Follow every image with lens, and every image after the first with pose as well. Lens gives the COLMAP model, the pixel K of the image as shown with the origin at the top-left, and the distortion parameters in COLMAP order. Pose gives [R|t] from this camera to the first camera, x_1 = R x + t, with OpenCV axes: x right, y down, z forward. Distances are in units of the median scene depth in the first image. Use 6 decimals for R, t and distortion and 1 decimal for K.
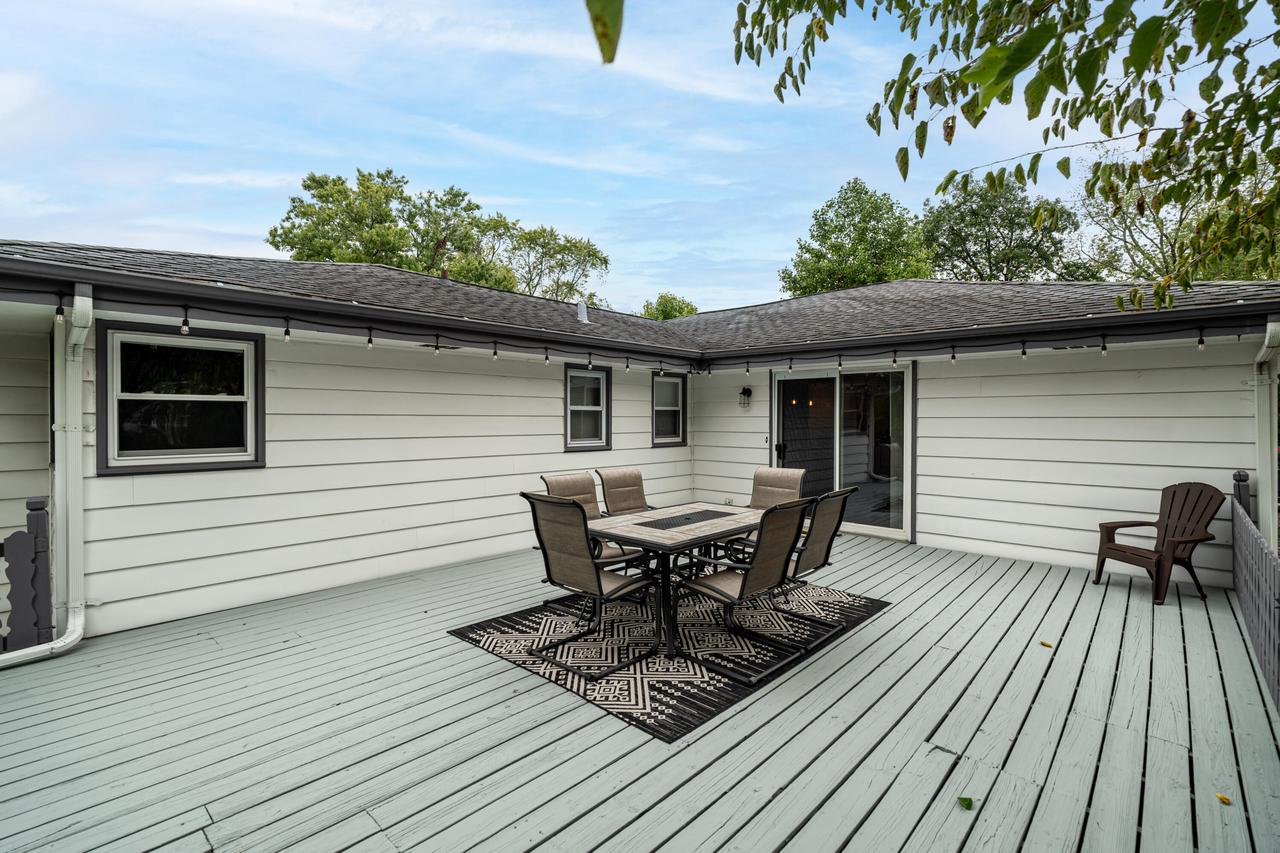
lens RADIAL K [[598.7, 0, 631.8], [0, 598.7, 421.2], [0, 0, 1]] dist [-0.046441, 0.015939]
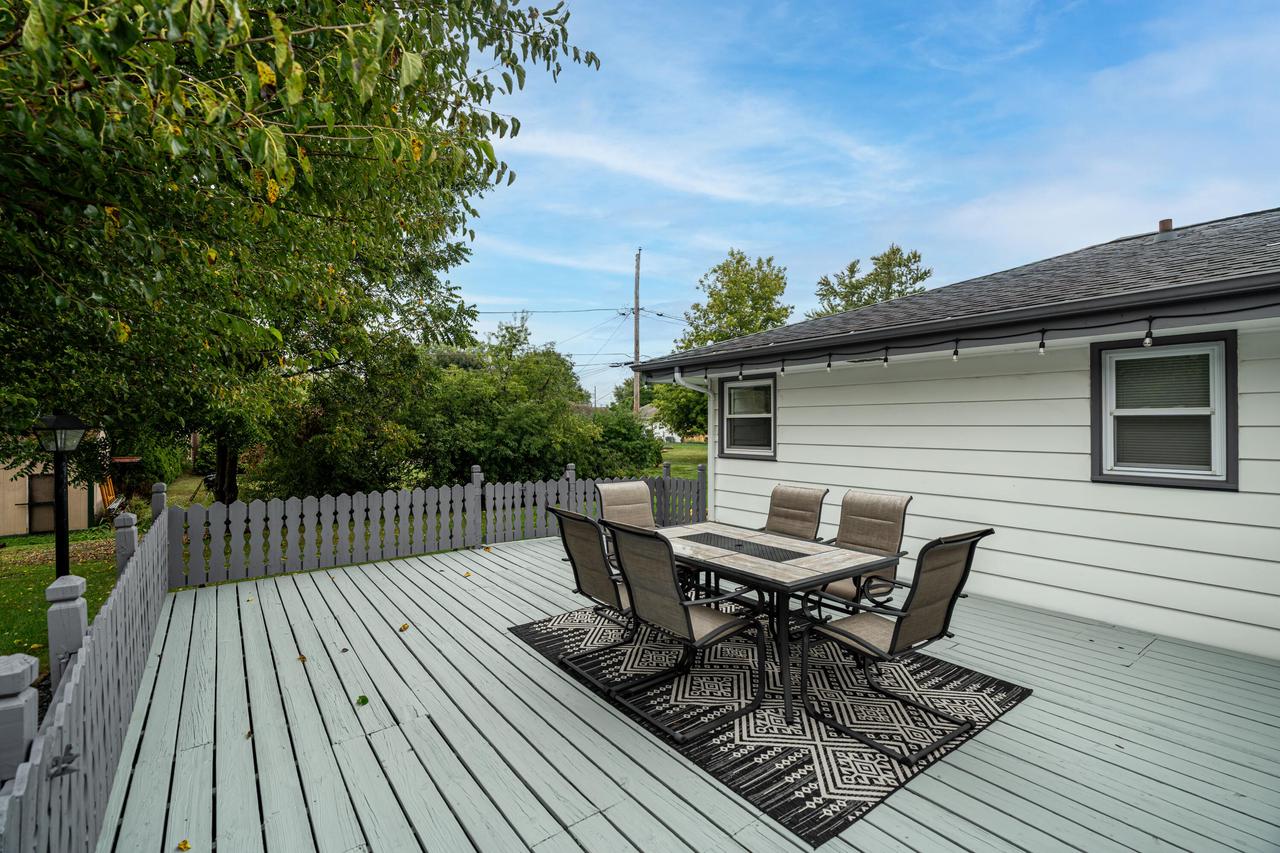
lens RADIAL K [[598.7, 0, 635.8], [0, 598.7, 425.9], [0, 0, 1]] dist [-0.046441, 0.015939]
pose [[-0.220816, -0.005954, -0.975297, 0.666475], [-0.007695, 0.999961, -0.004362, -0.002578], [0.975285, 0.006542, -0.220854, 0.716866]]
